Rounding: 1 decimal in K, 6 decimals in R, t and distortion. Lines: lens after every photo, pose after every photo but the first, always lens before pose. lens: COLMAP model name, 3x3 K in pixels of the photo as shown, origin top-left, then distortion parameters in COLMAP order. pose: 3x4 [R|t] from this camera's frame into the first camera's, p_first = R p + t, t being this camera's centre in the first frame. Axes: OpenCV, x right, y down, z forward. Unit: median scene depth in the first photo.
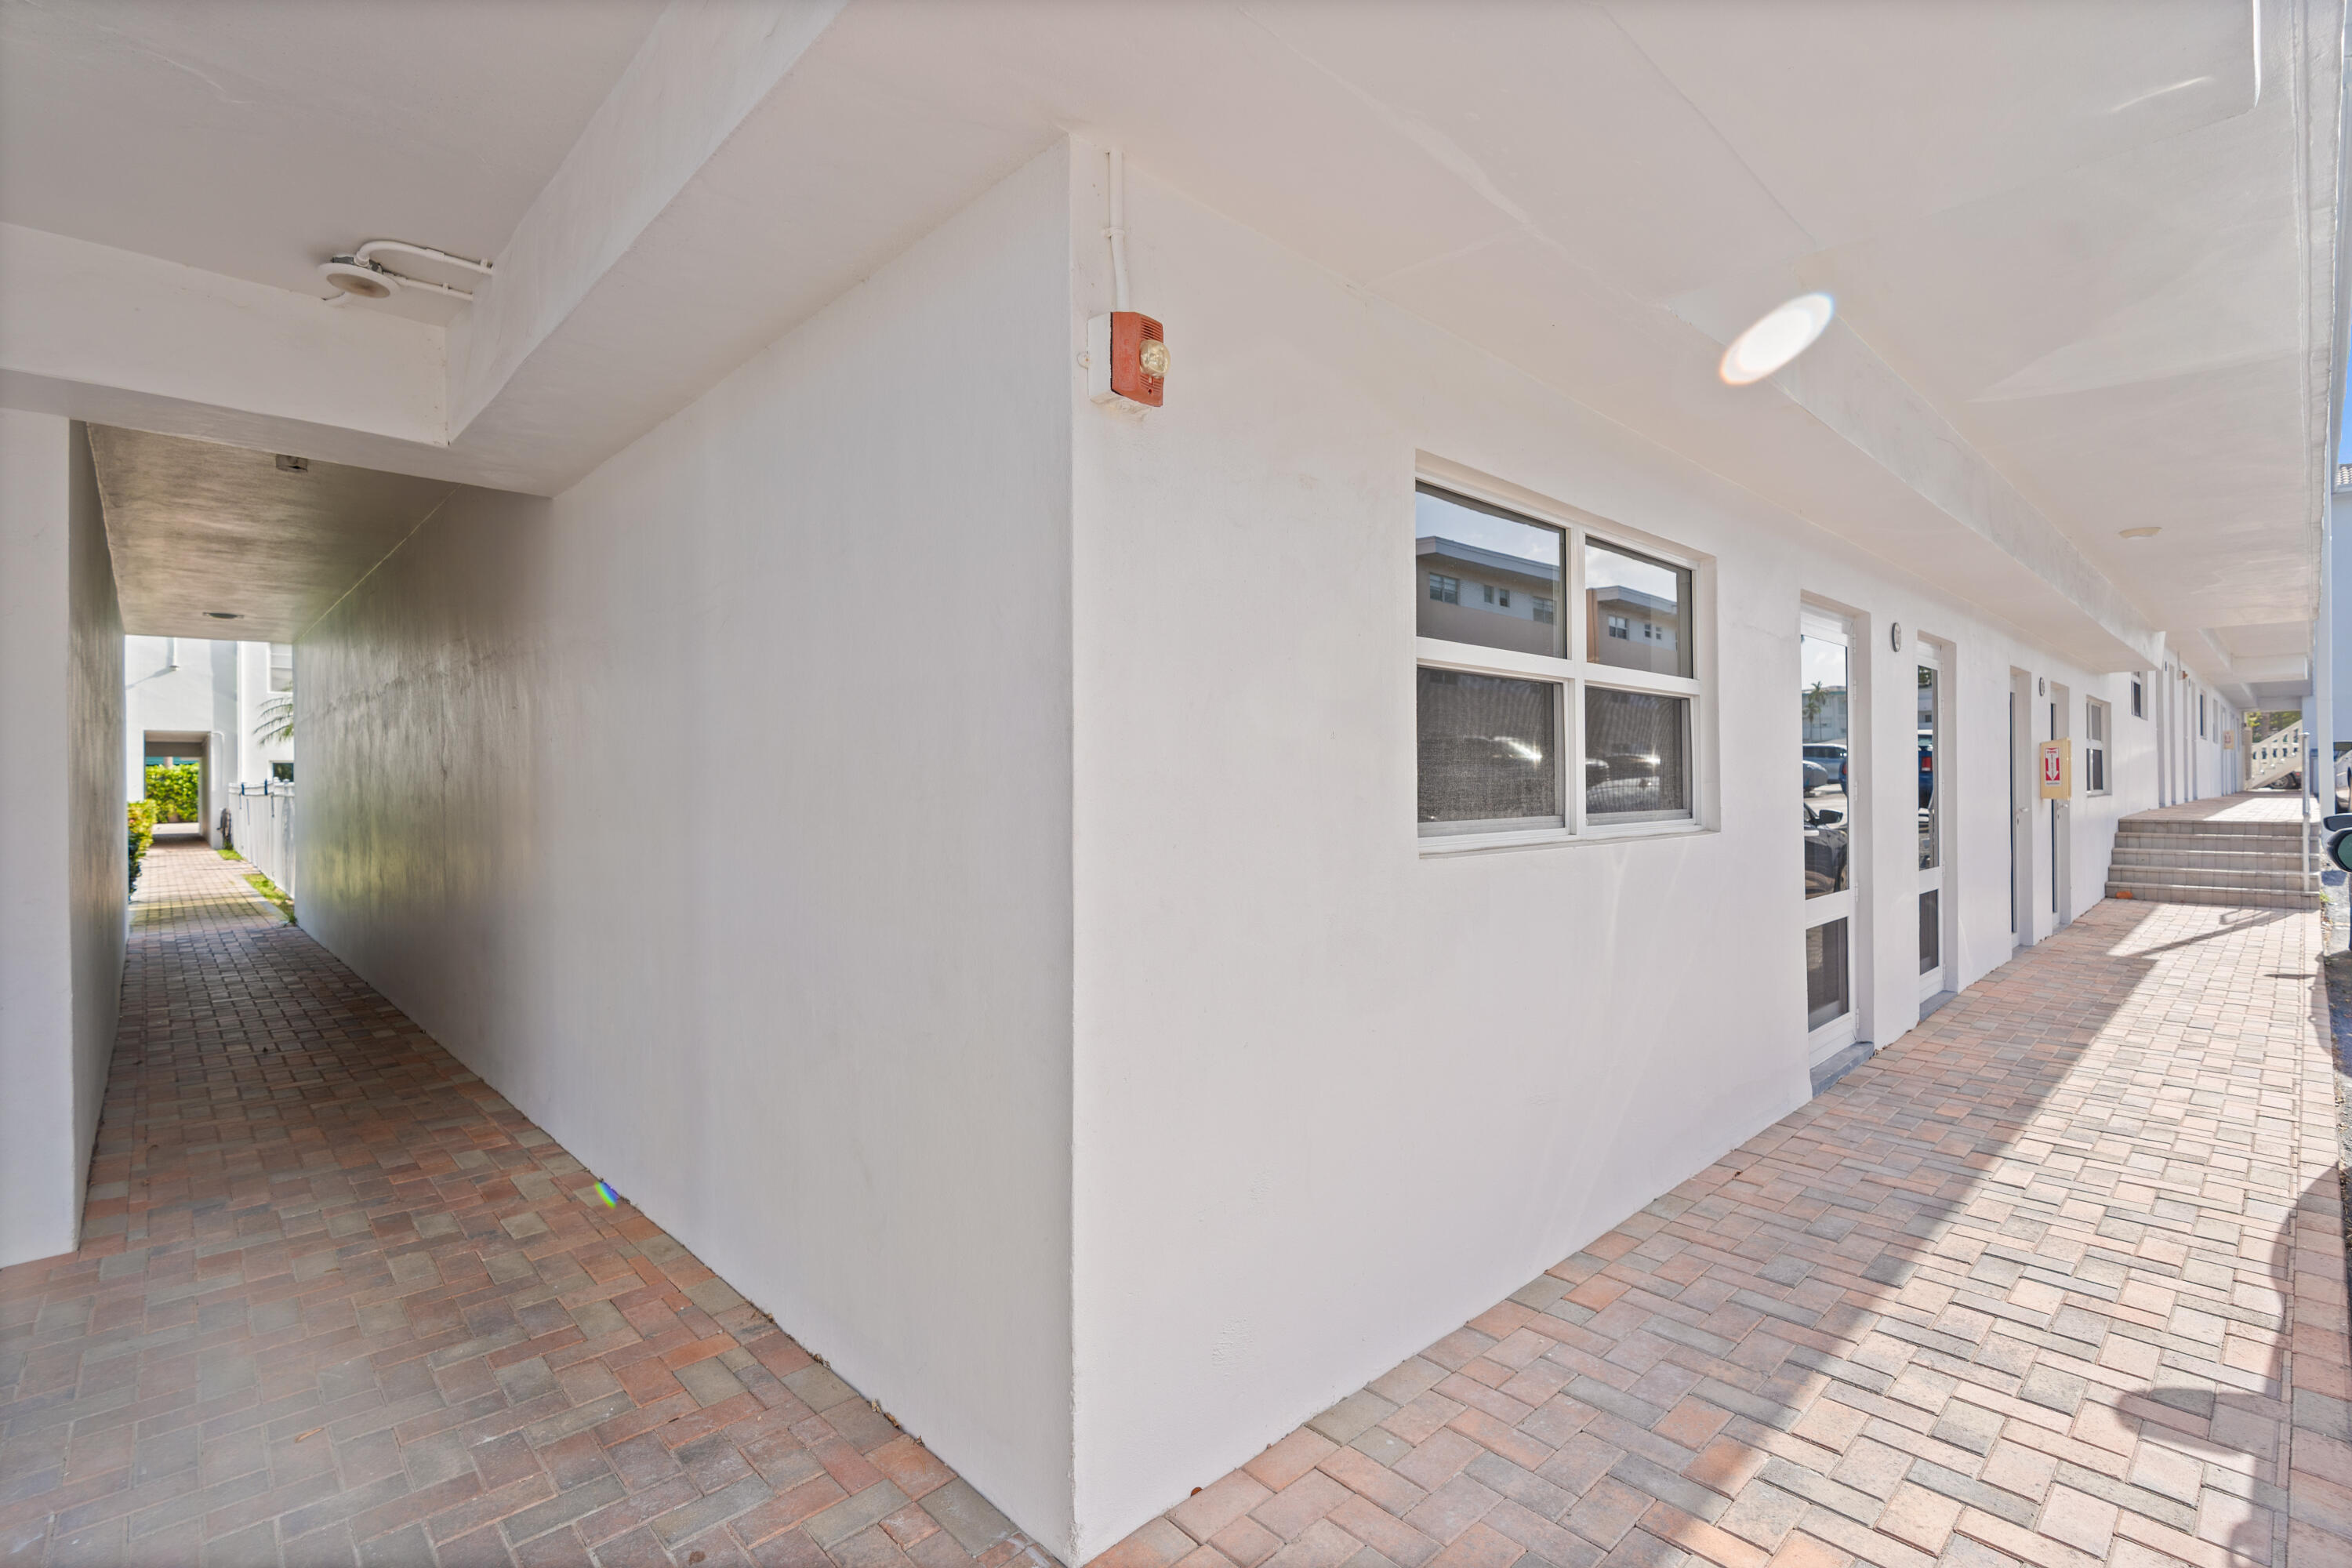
lens RADIAL K [[1092.5, 0, 1175.9], [0, 1092.5, 772.4], [0, 0, 1]] dist [-0.002119, -0.000311]
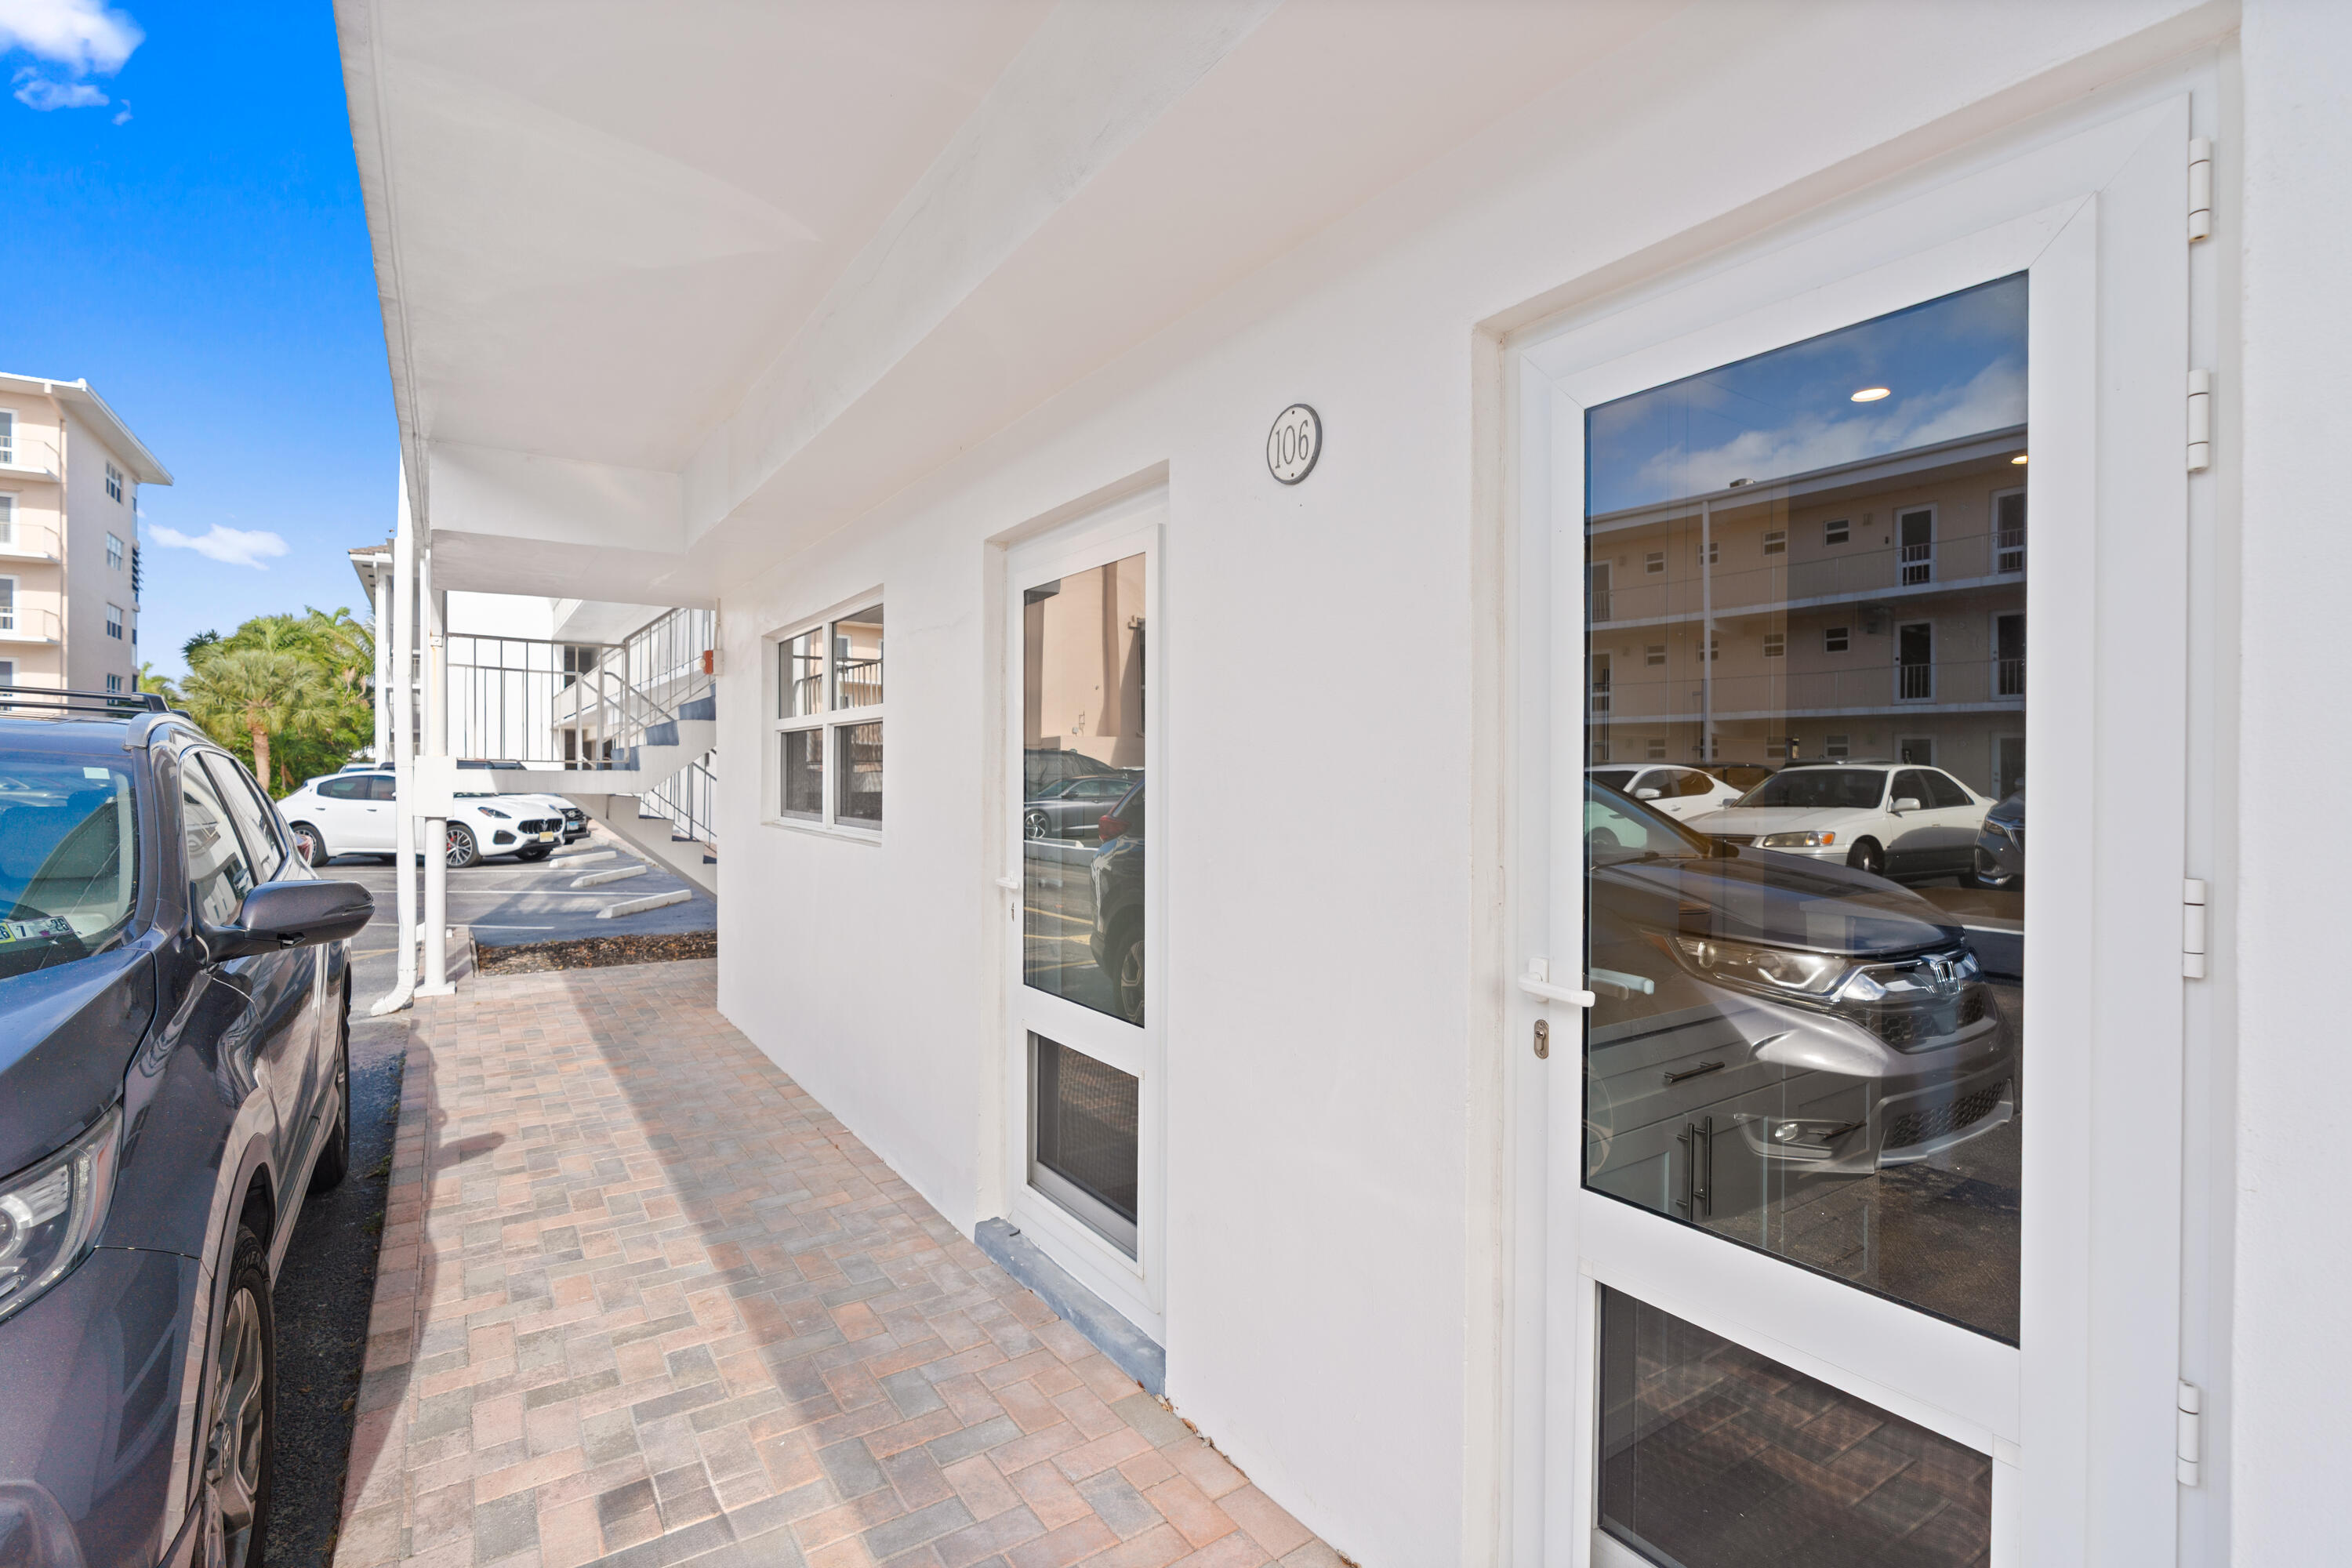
lens RADIAL K [[1092.5, 0, 1176.0], [0, 1092.5, 777.2], [0, 0, 1]] dist [-0.002119, -0.000311]
pose [[-0.169117, 0.010790, -0.985537, 1.821716], [-0.004821, 0.999919, 0.011774, -0.036952], [0.985584, 0.006743, -0.169051, 1.783227]]
